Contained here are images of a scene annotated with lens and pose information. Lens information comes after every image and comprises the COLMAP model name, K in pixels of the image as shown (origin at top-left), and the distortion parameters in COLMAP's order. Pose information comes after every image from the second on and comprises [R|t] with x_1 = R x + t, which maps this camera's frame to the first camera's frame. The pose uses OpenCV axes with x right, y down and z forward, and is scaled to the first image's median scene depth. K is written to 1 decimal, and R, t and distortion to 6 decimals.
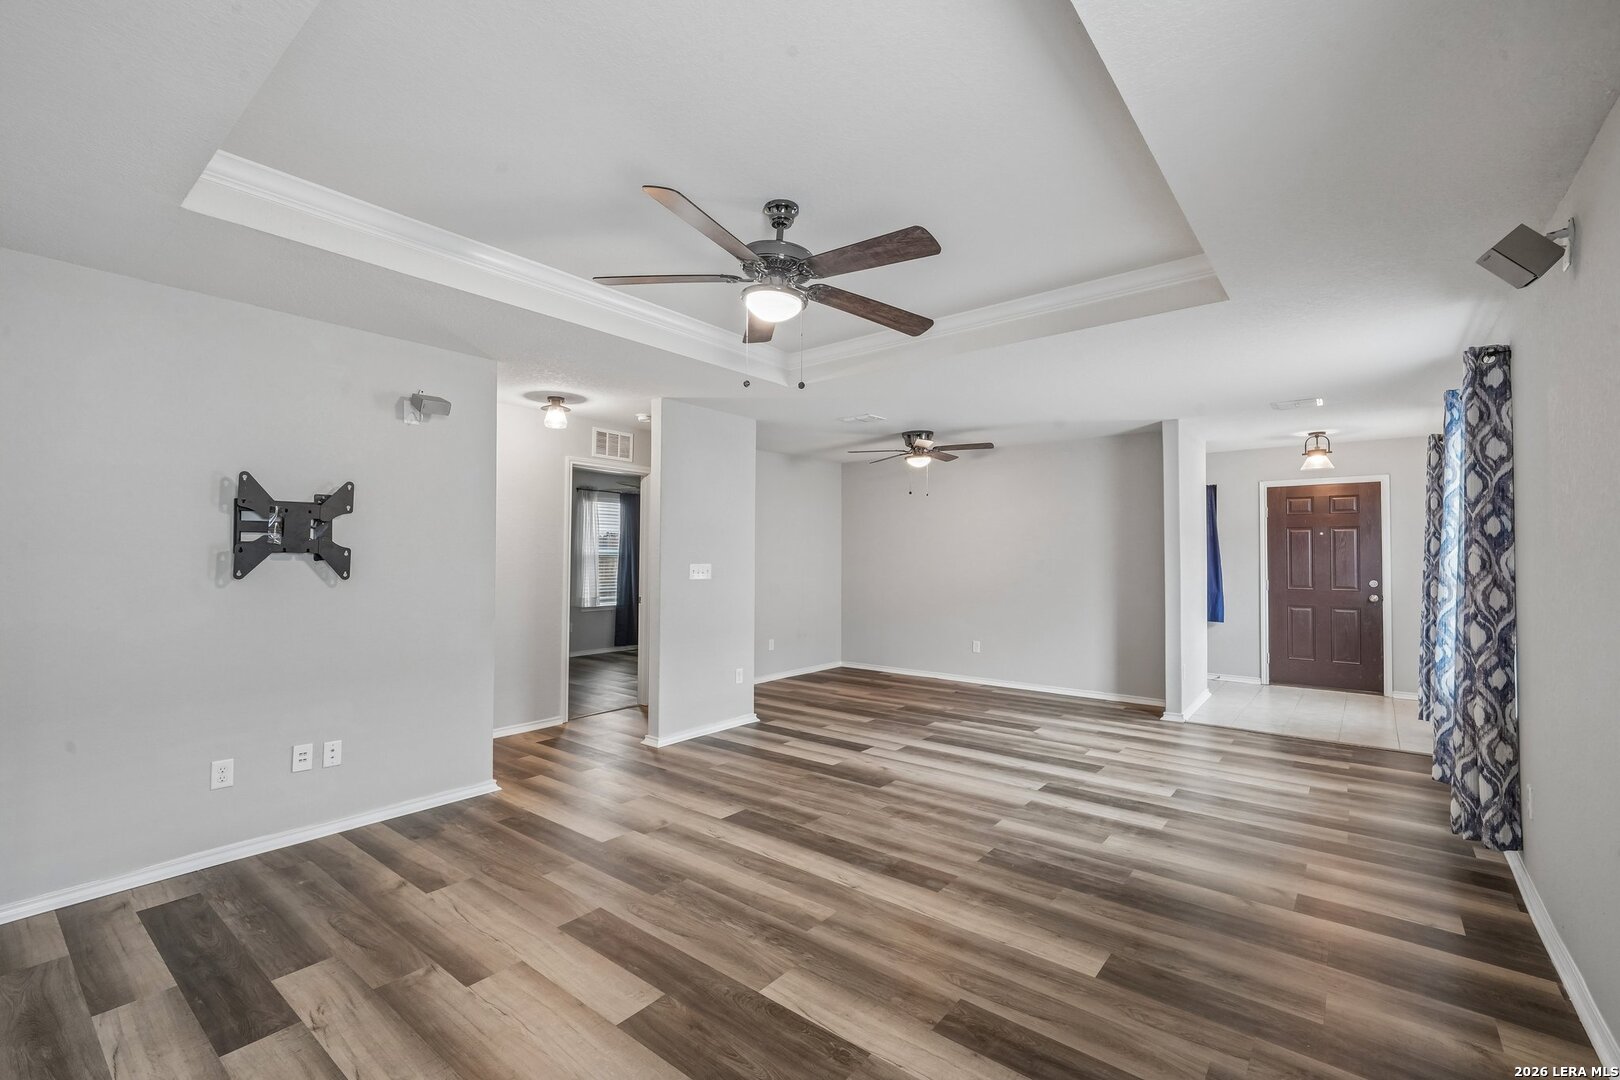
lens RADIAL K [[697.8, 0, 810.0], [0, 697.8, 540.0], [0, 0, 1]] dist [0.004460, 0.000494]
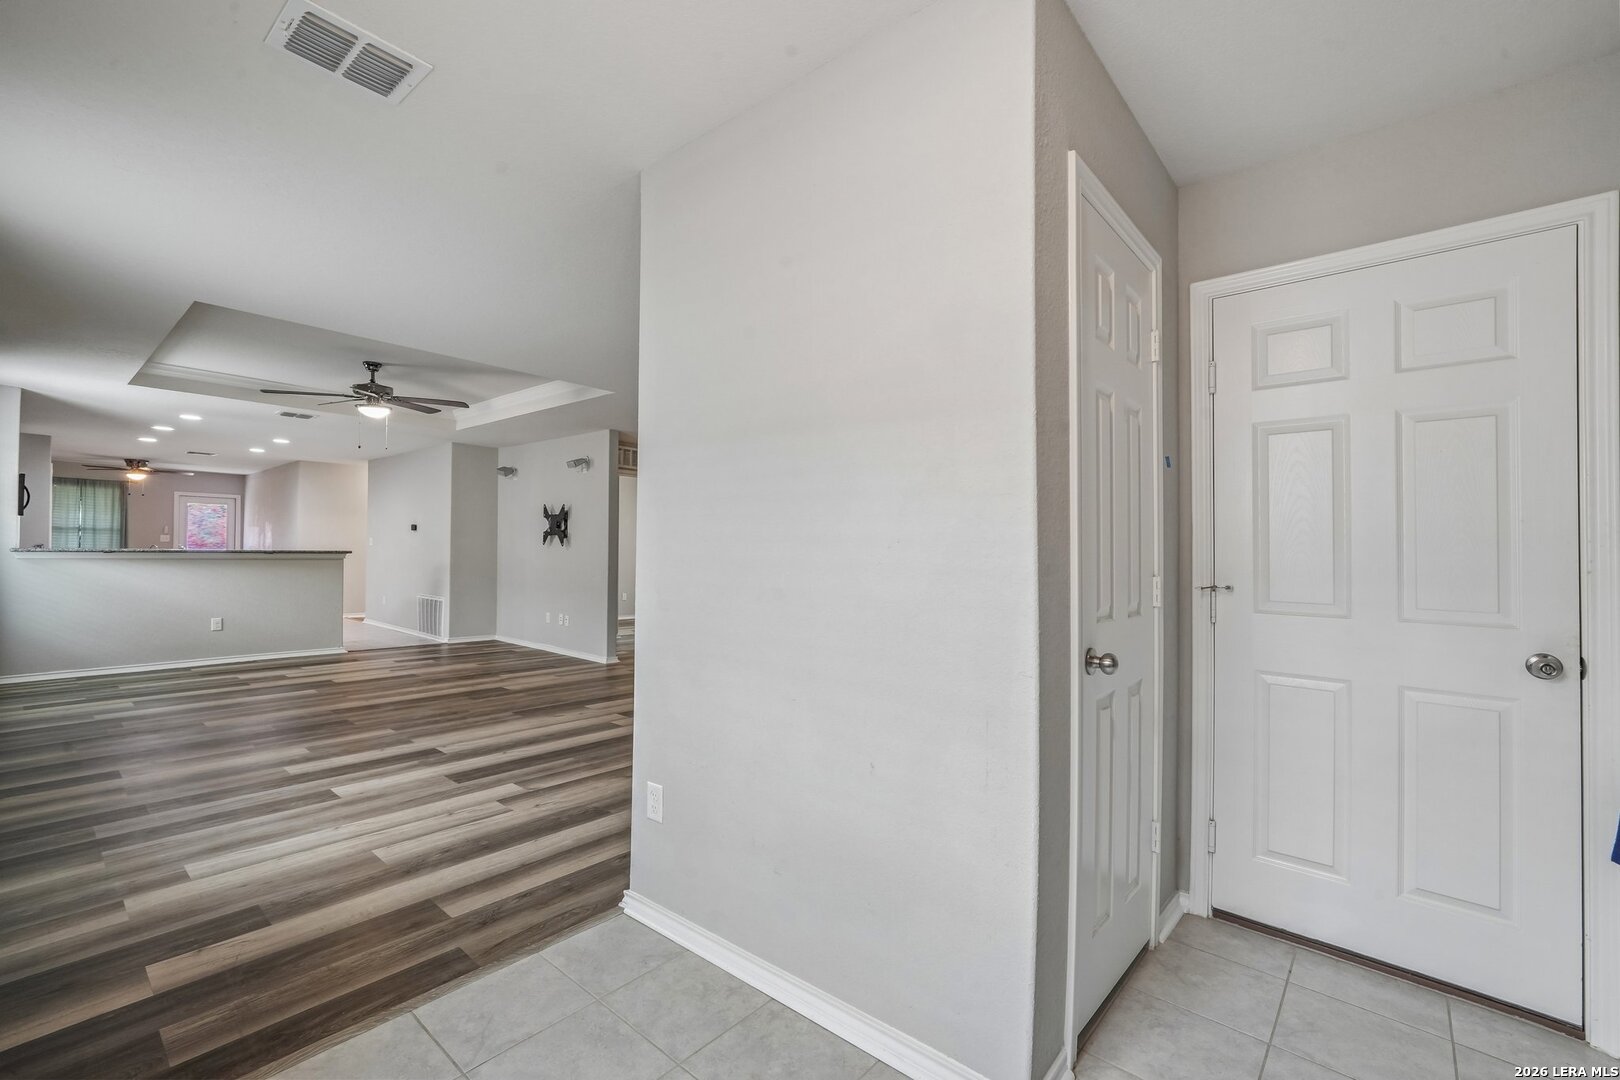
lens RADIAL K [[676.5, 0, 812.6], [0, 676.5, 547.3], [0, 0, 1]] dist [0.000780, 0.000144]
pose [[-0.023825, -0.010572, -0.999660, 1.433736], [0.004353, 0.999934, -0.010679, 0.080467], [0.999707, -0.004606, -0.023777, 1.724039]]
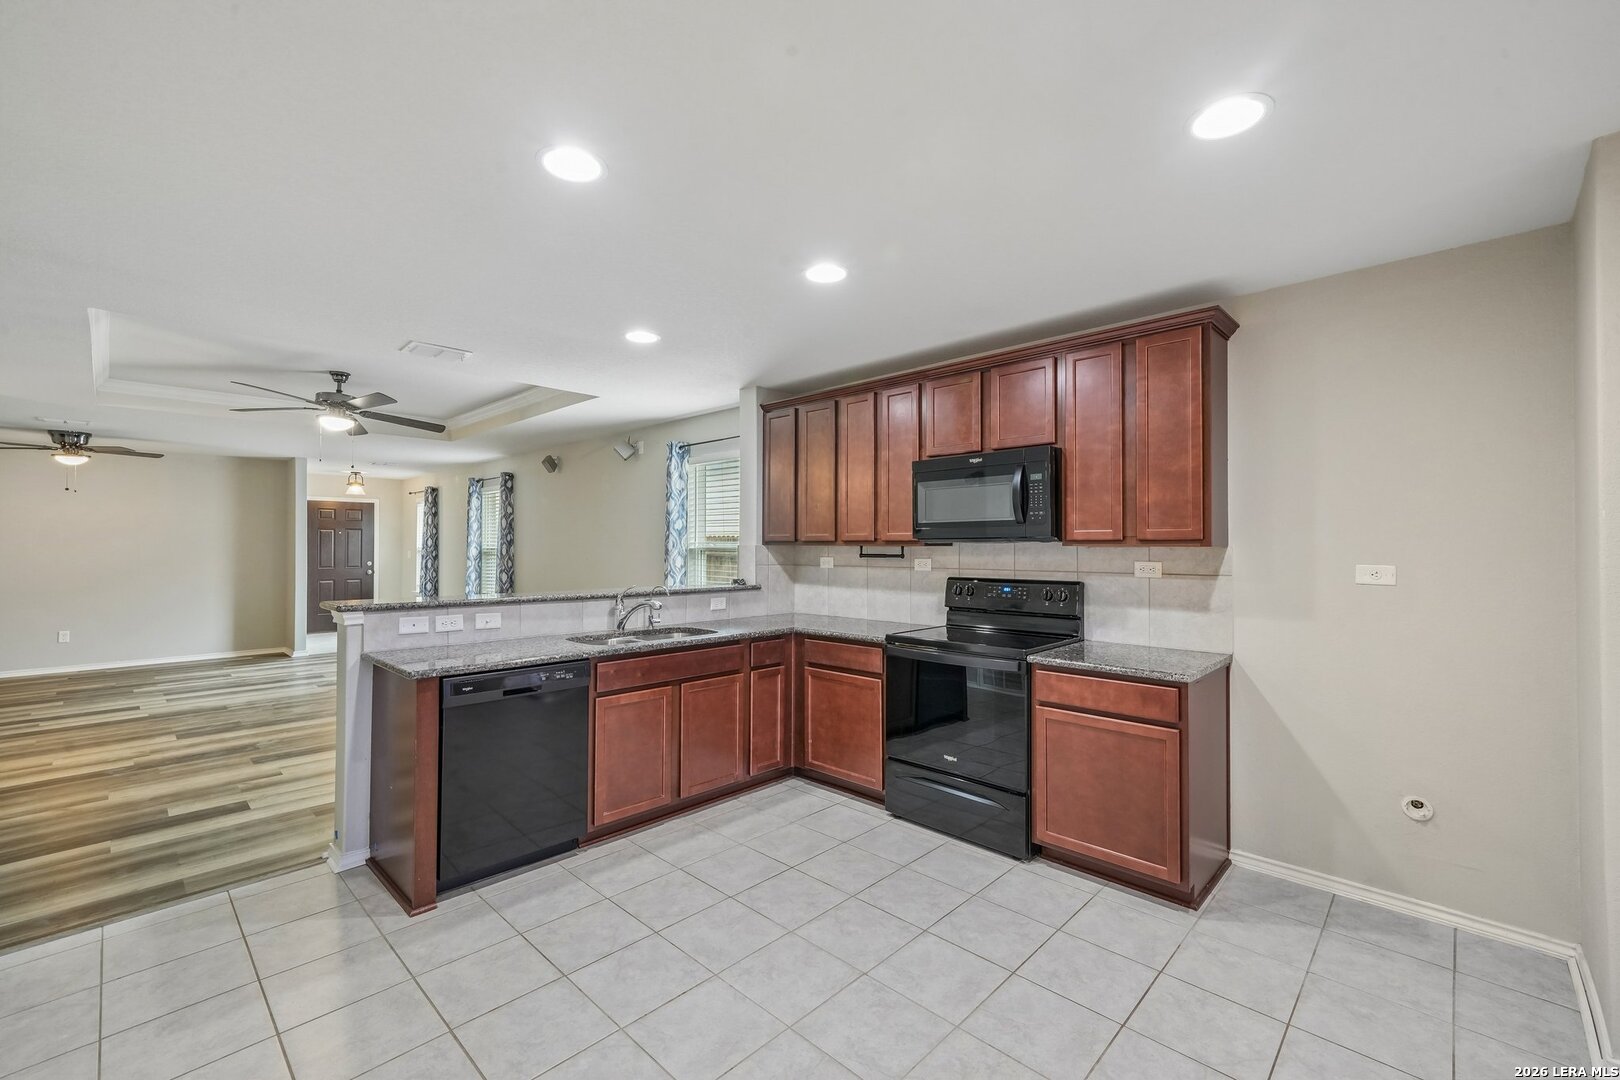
lens RADIAL K [[675.8, 0, 809.0], [0, 675.8, 544.3], [0, 0, 1]] dist [0.001917, 0.000238]
pose [[0.091621, -0.000561, 0.995794, -1.308273], [-0.023977, 0.999709, 0.002769, -0.023790], [-0.995505, -0.024130, 0.091581, -0.358068]]
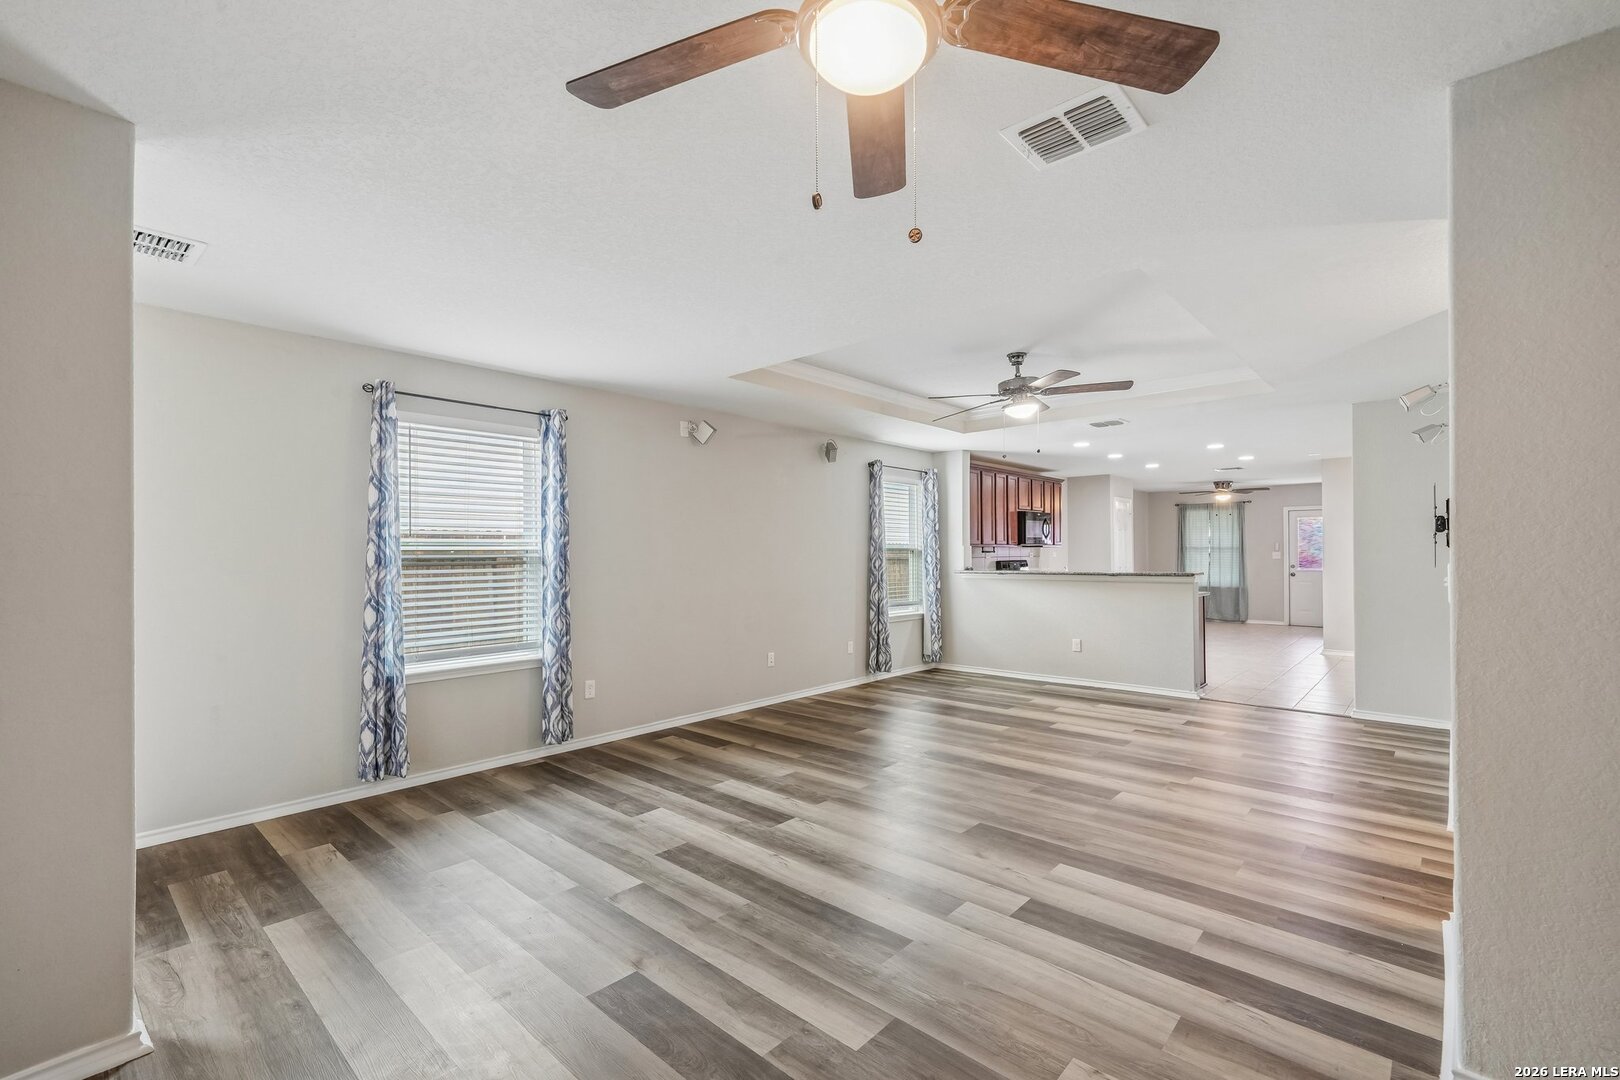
lens RADIAL K [[706.7, 0, 807.9], [0, 706.7, 546.4], [0, 0, 1]] dist [0.002326, 0.000328]
pose [[-0.998009, 0.003474, 0.062969, 0.276213], [0.001458, 0.999486, -0.032028, 0.053213], [-0.063048, -0.031872, -0.997501, 2.053582]]
